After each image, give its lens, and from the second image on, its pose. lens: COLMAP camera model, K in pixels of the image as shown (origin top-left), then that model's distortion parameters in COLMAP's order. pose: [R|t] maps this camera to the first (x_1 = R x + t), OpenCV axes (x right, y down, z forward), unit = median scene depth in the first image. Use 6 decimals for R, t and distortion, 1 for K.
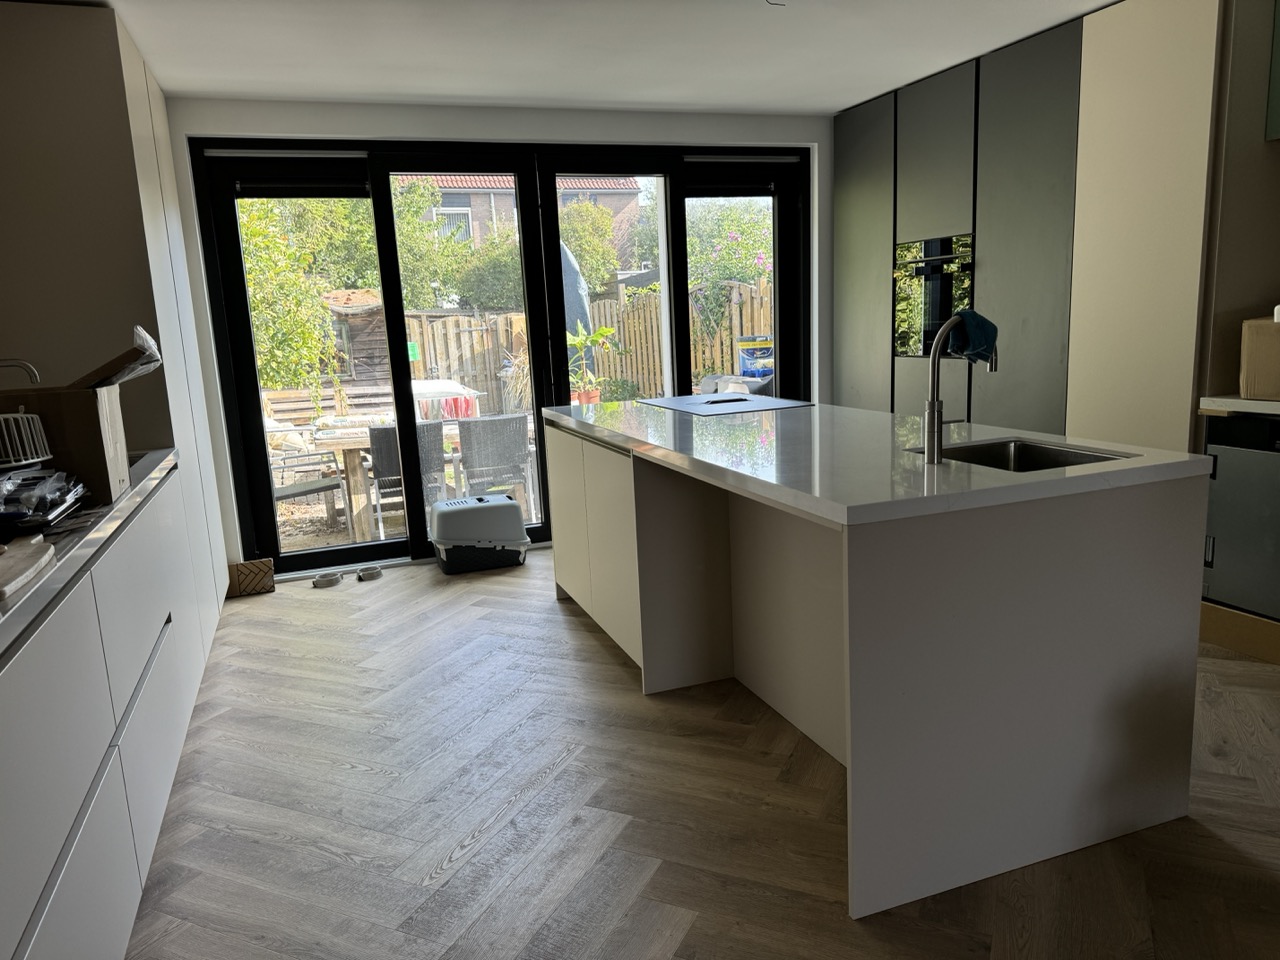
lens RADIAL K [[905.0, 0, 646.7], [0, 905.0, 479.1], [0, 0, 1]] dist [0.058599, -0.070429]
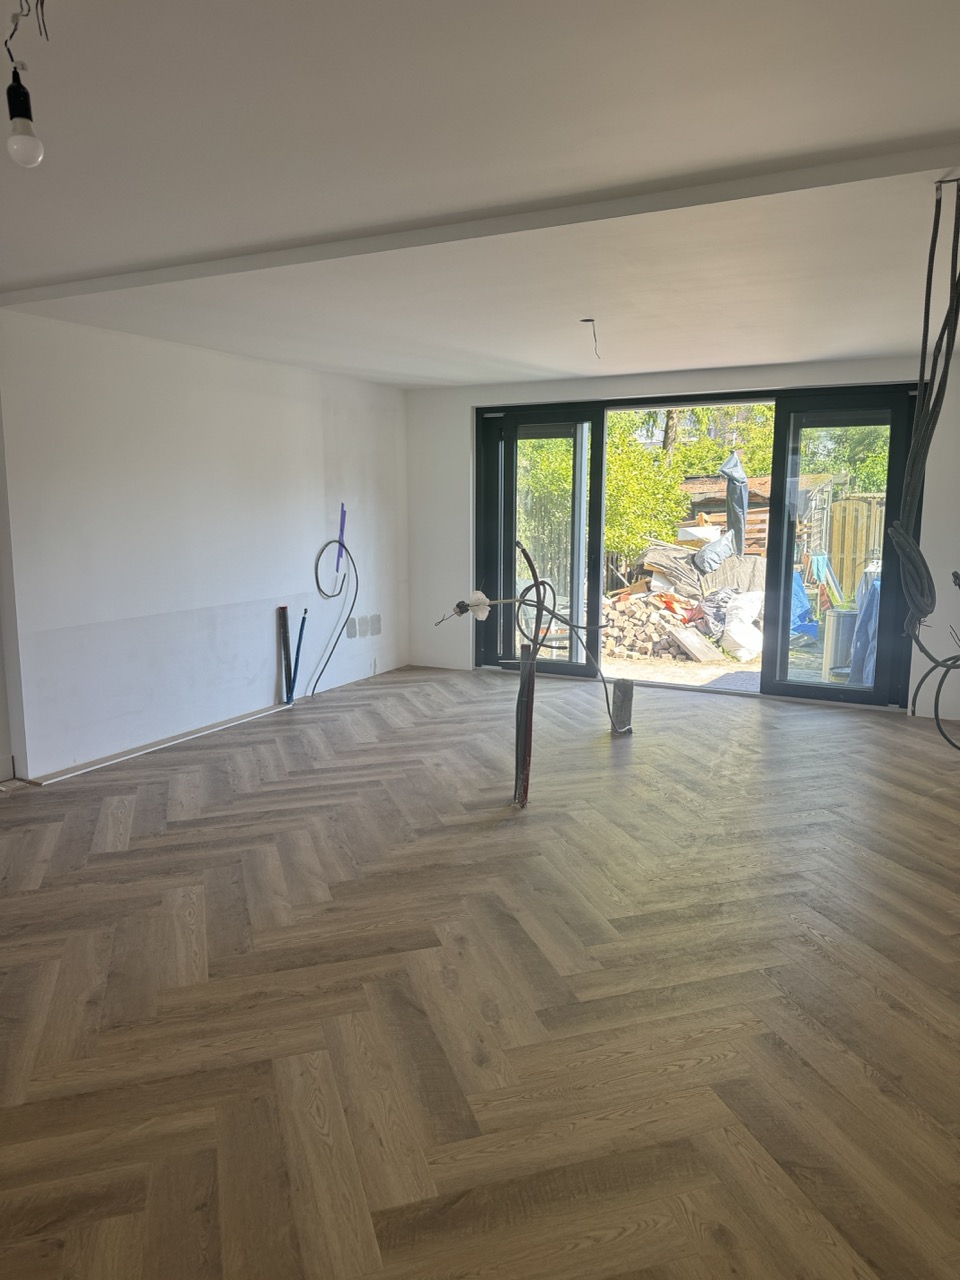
lens RADIAL K [[905.0, 0, 481.2], [0, 905.0, 630.5], [0, 0, 1]] dist [0.058599, -0.070429]
pose [[0.669590, 0.154468, -0.726491, 0.818466], [-0.165788, 0.984540, 0.056532, -0.049460], [0.723991, 0.082591, 0.684847, -0.151960]]
